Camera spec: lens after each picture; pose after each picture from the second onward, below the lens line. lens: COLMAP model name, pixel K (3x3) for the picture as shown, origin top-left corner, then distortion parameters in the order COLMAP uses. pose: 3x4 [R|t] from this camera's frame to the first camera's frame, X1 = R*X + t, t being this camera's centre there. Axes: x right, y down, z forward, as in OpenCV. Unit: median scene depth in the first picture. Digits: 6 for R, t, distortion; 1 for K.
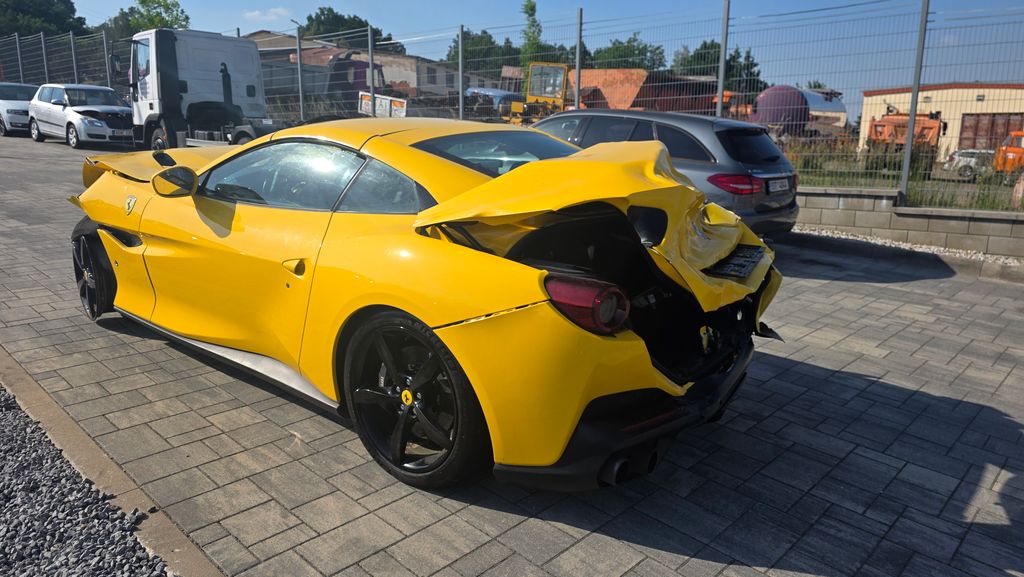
lens RADIAL K [[687.4, 0, 512.8], [0, 687.4, 288.0], [0, 0, 1]] dist [0.037389, -0.007467]
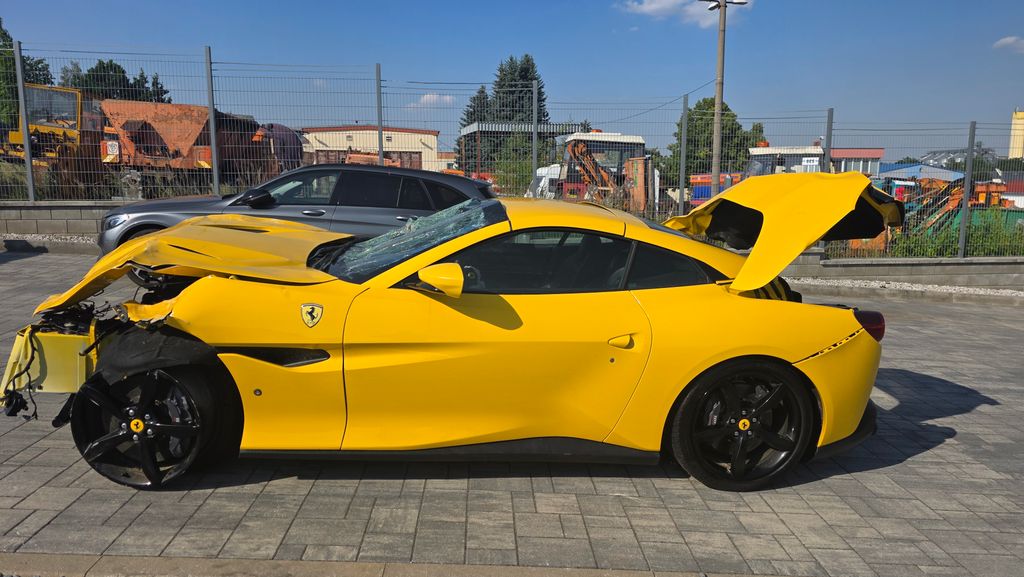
lens RADIAL K [[687.4, 0, 510.9], [0, 687.4, 283.4], [0, 0, 1]] dist [0.037389, -0.007467]
pose [[0.698627, -0.117268, 0.705811, -1.014852], [0.149401, 0.988641, 0.016378, -0.141977], [-0.699714, 0.094007, 0.708211, 0.271771]]
